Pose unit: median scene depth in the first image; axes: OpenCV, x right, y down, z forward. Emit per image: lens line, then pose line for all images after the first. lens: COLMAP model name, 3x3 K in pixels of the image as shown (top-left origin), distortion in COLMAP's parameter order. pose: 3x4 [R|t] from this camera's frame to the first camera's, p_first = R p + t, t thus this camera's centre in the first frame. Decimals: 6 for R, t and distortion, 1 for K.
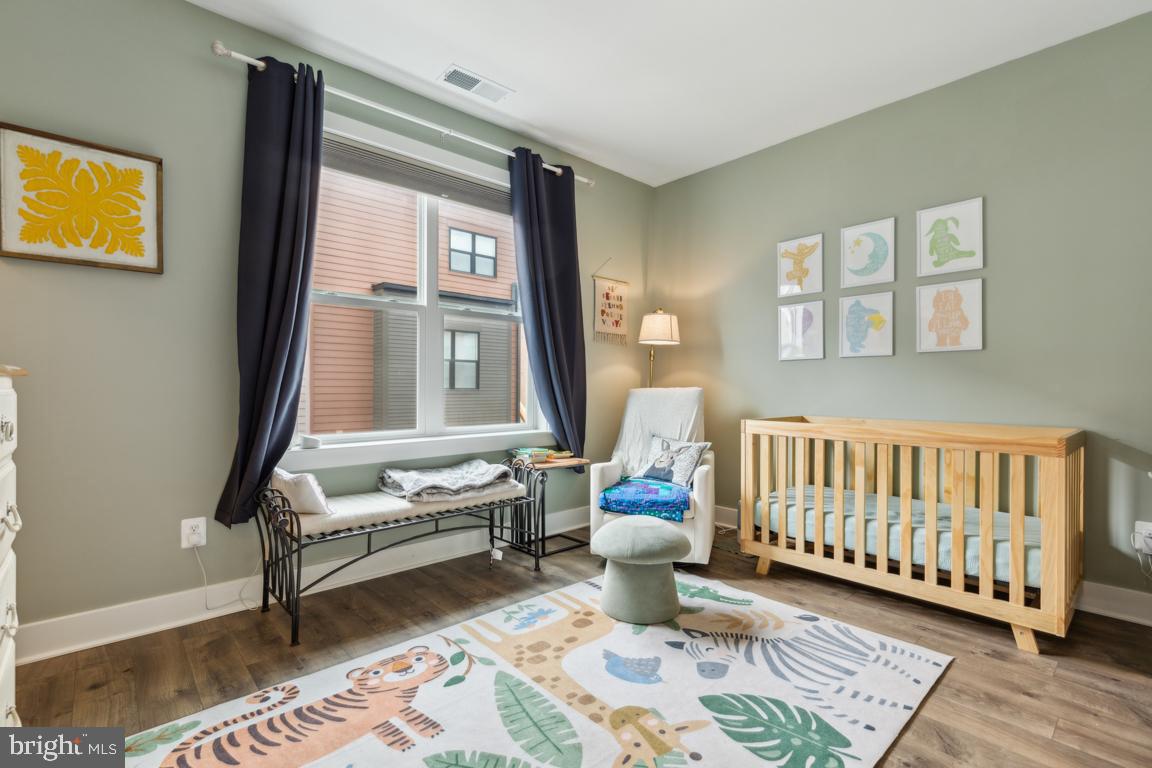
lens RADIAL K [[522.9, 0, 574.3], [0, 522.9, 399.7], [0, 0, 1]] dist [0.002639, -0.000476]
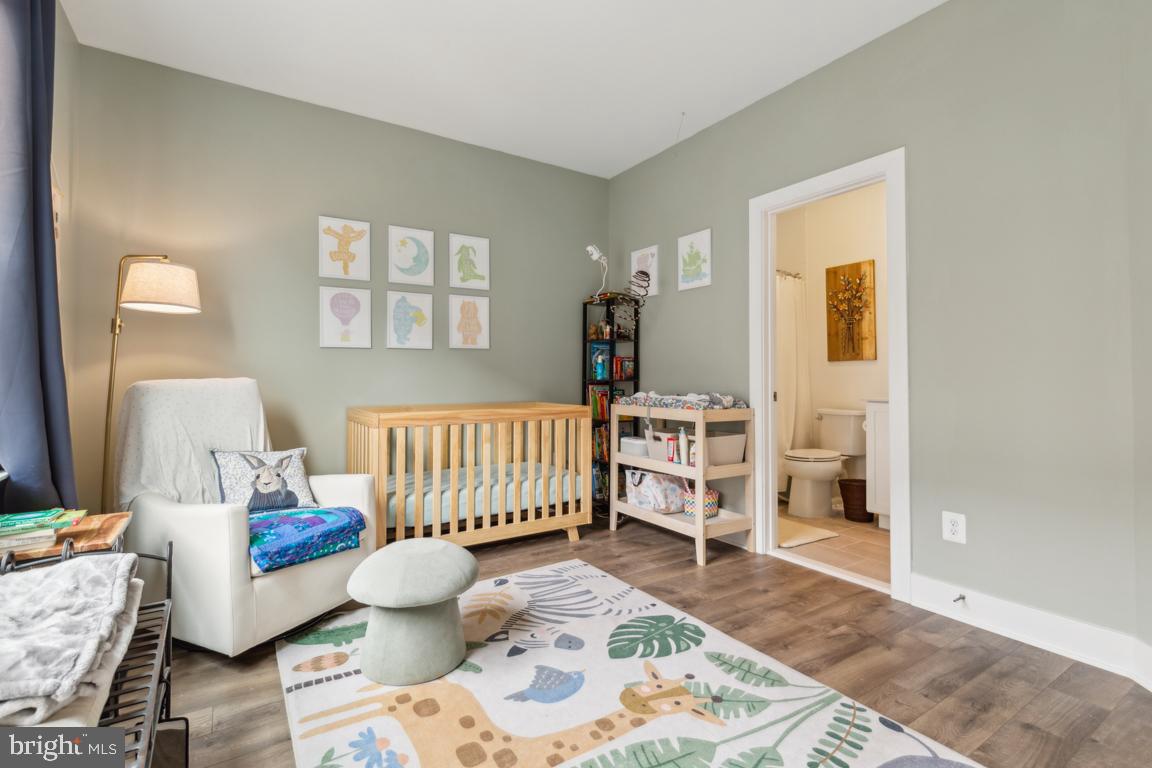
lens RADIAL K [[527.0, 0, 571.2], [0, 527.0, 376.9], [0, 0, 1]] dist [-0.000034, -0.000082]
pose [[0.160930, -0.005360, 0.986951, -0.653427], [0.026401, 0.999651, 0.001124, -0.021606], [-0.986613, 0.025875, 0.161015, 0.666369]]
